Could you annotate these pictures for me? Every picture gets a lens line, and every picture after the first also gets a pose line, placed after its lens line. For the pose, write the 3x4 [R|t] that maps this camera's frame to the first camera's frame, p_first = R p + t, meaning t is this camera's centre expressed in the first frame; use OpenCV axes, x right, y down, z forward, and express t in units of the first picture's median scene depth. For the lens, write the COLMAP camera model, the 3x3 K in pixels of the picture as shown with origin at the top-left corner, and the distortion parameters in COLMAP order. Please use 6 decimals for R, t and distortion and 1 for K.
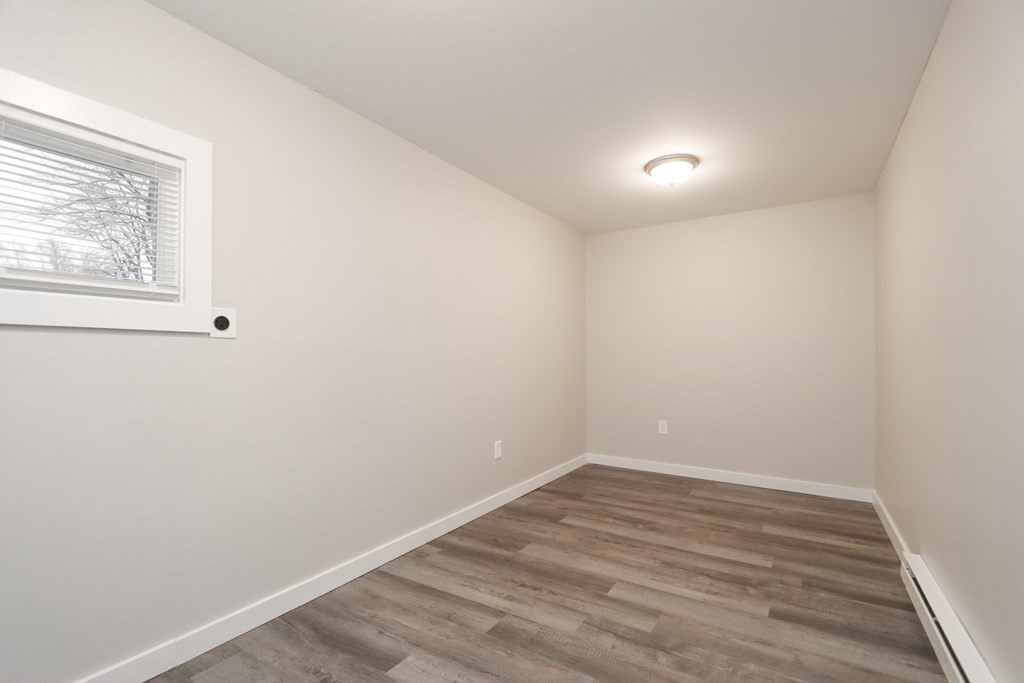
lens RADIAL K [[473.3, 0, 505.3], [0, 473.3, 341.1], [0, 0, 1]] dist [-0.021357, 0.005044]
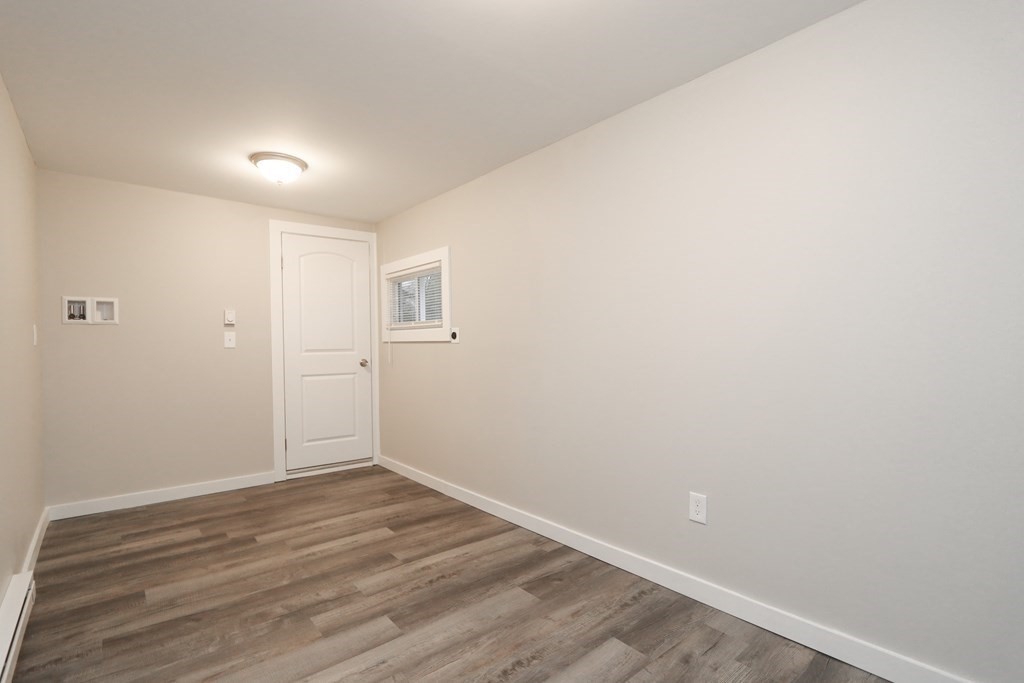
lens RADIAL K [[473.3, 0, 504.8], [0, 473.3, 344.3], [0, 0, 1]] dist [-0.021357, 0.005044]
pose [[-0.297215, 0.007006, -0.954785, 1.013298], [0.041685, 0.999115, -0.005644, 0.013736], [0.953900, -0.041478, -0.297244, 1.495749]]
